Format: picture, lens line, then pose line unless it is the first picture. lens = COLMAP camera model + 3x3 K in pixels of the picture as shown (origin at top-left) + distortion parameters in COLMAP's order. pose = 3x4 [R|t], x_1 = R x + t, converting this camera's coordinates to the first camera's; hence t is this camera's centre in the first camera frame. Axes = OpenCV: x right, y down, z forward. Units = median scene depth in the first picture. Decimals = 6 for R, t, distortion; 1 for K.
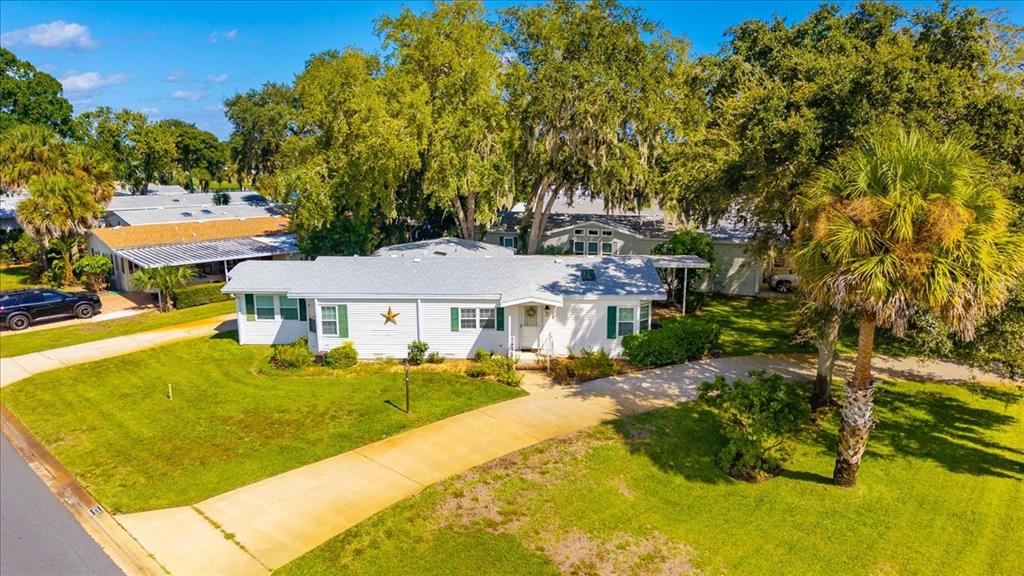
lens RADIAL K [[676.0, 0, 507.8], [0, 676.0, 290.7], [0, 0, 1]] dist [0.046060, -0.042431]
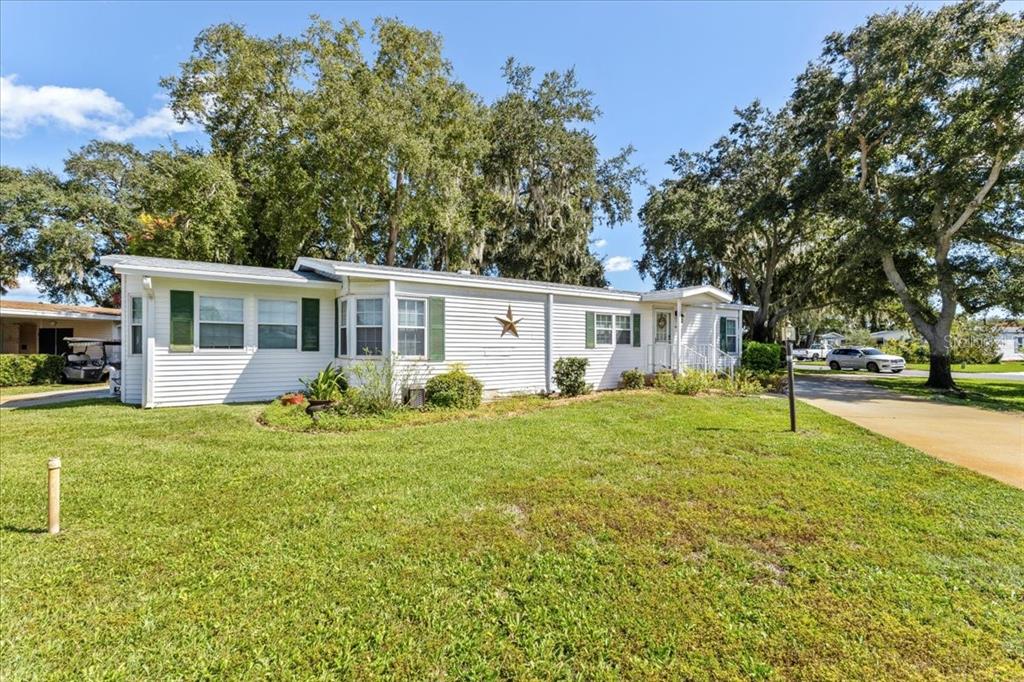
lens RADIAL K [[443.3, 0, 510.3], [0, 443.3, 337.7], [0, 0, 1]] dist [0.002833, 0.000306]
pose [[0.819048, 0.012384, 0.573591, -0.396463], [0.112153, 0.977023, -0.181241, 0.121039], [-0.562656, 0.212775, 0.798840, 0.694856]]
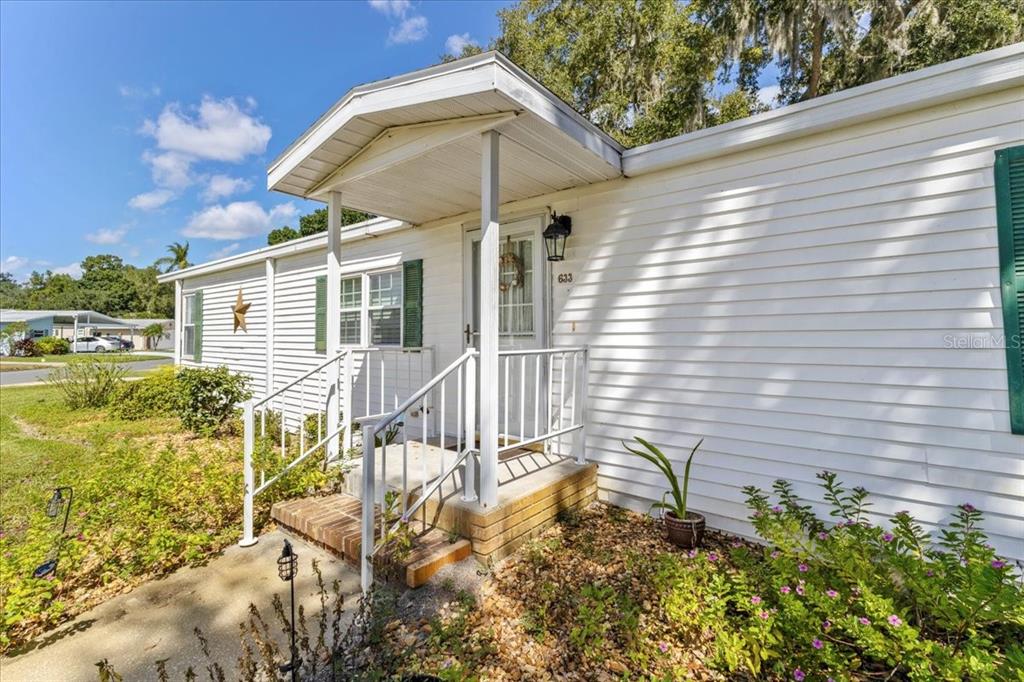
lens RADIAL K [[449.3, 0, 511.5], [0, 449.3, 319.3], [0, 0, 1]] dist [0.001171, -0.000016]
pose [[0.803290, -0.023827, -0.595111, 0.123446], [-0.117247, 0.973321, -0.197232, 0.076575], [0.583934, 0.228209, 0.779065, 0.886283]]
